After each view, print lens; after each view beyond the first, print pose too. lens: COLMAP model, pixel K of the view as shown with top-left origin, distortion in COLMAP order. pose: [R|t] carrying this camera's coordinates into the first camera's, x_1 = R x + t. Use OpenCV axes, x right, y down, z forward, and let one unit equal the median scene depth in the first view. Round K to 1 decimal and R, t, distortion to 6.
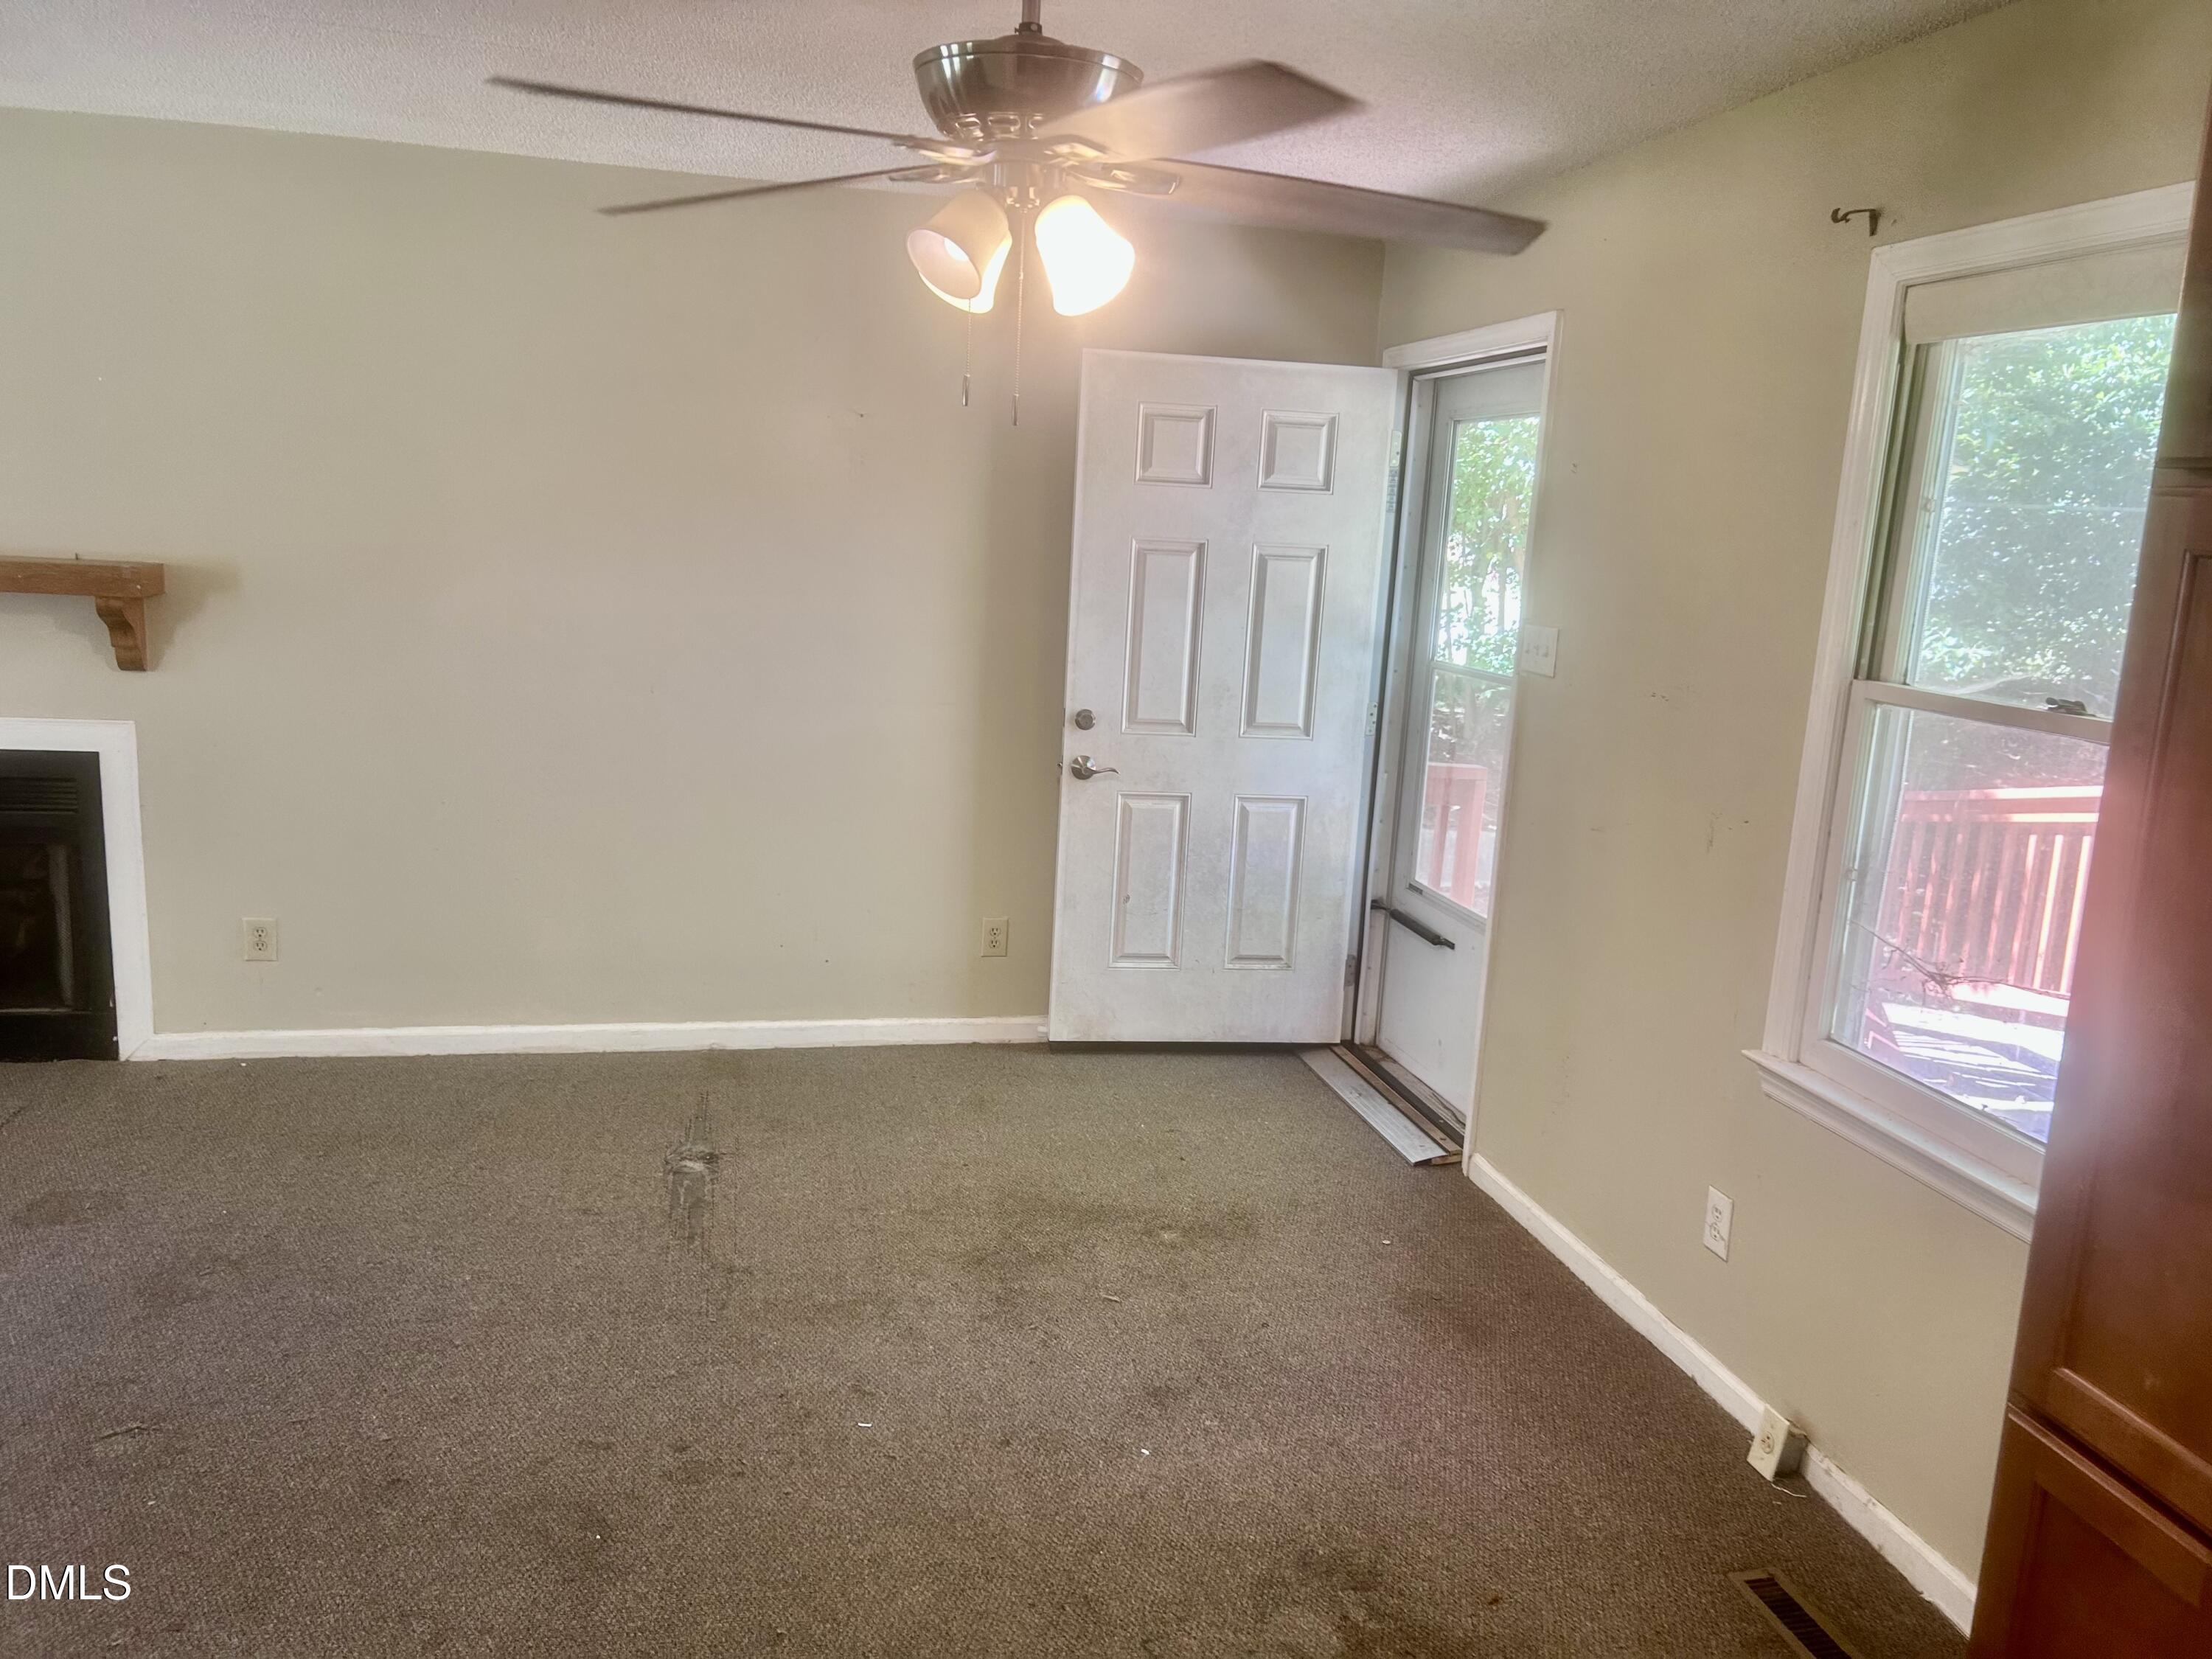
lens RADIAL K [[1653.8, 0, 1091.6], [0, 1653.8, 850.0], [0, 0, 1]] dist [0.067362, -0.078331]
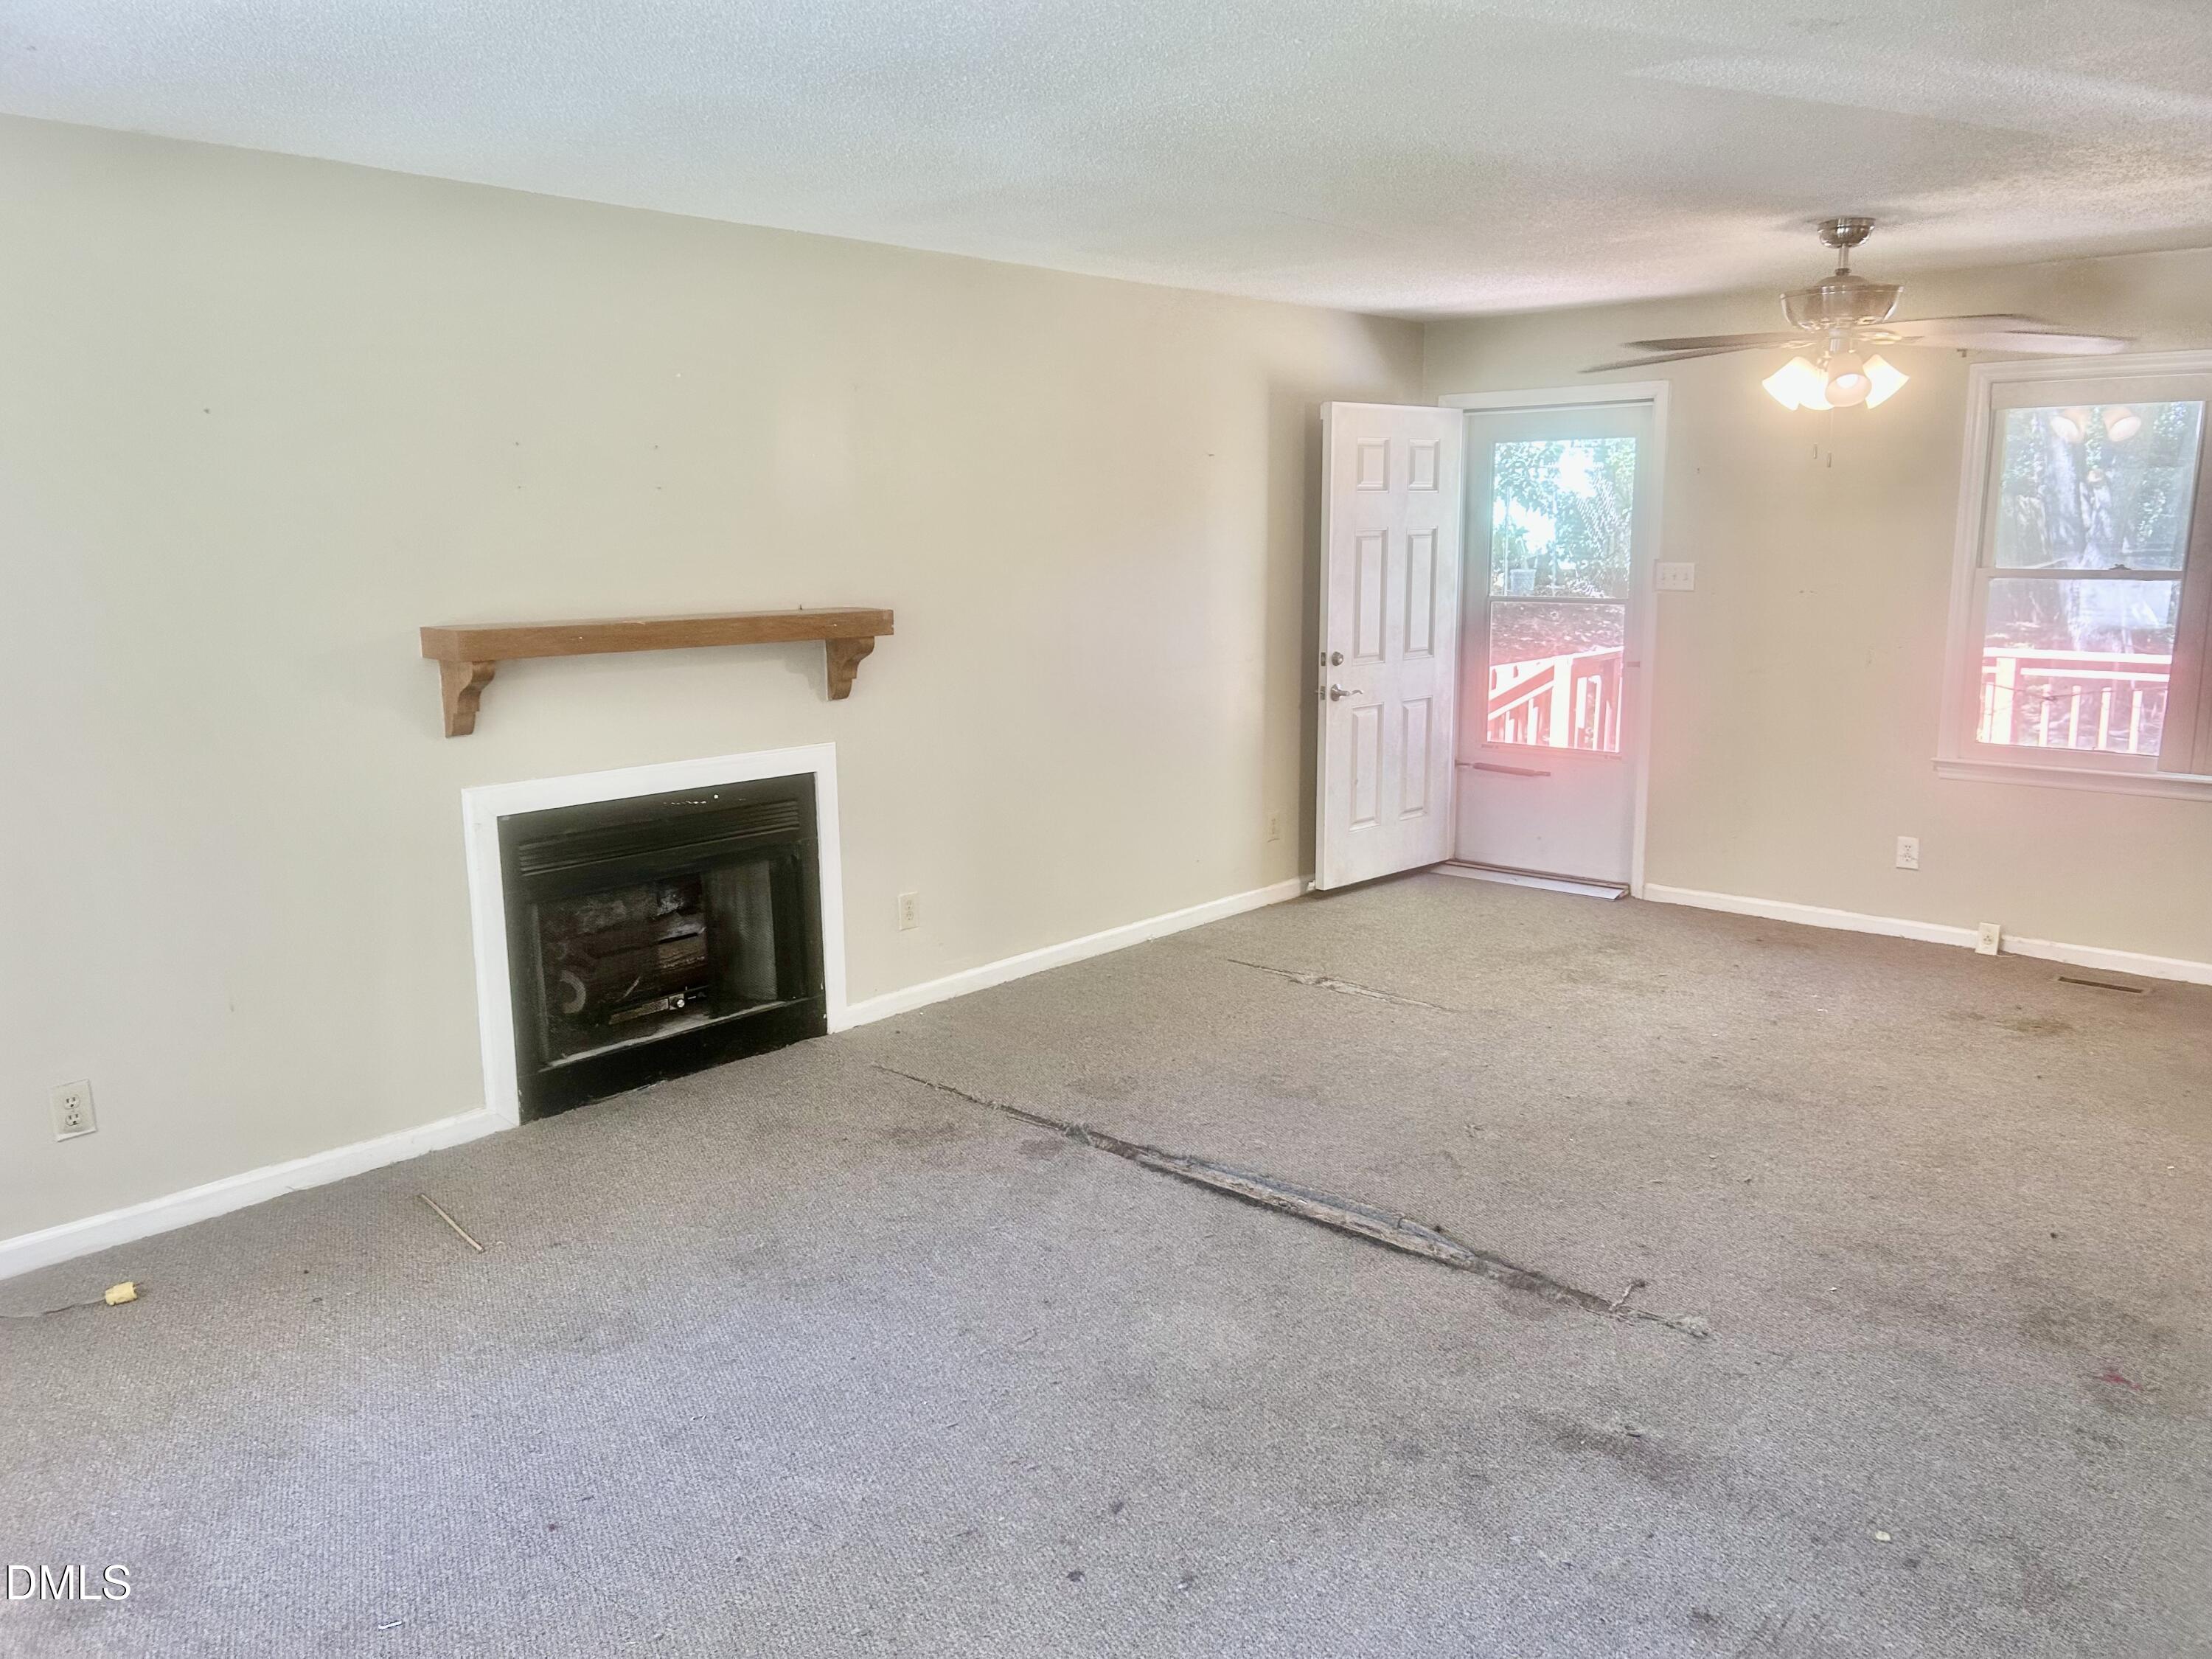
lens RADIAL K [[1653.8, 0, 1106.2], [0, 1653.8, 826.4], [0, 0, 1]] dist [0.067362, -0.078331]
pose [[0.813825, -0.165647, 0.557001, -1.004553], [0.165105, 0.984921, 0.051675, -0.043515], [-0.557162, 0.049909, 0.828902, -0.070788]]
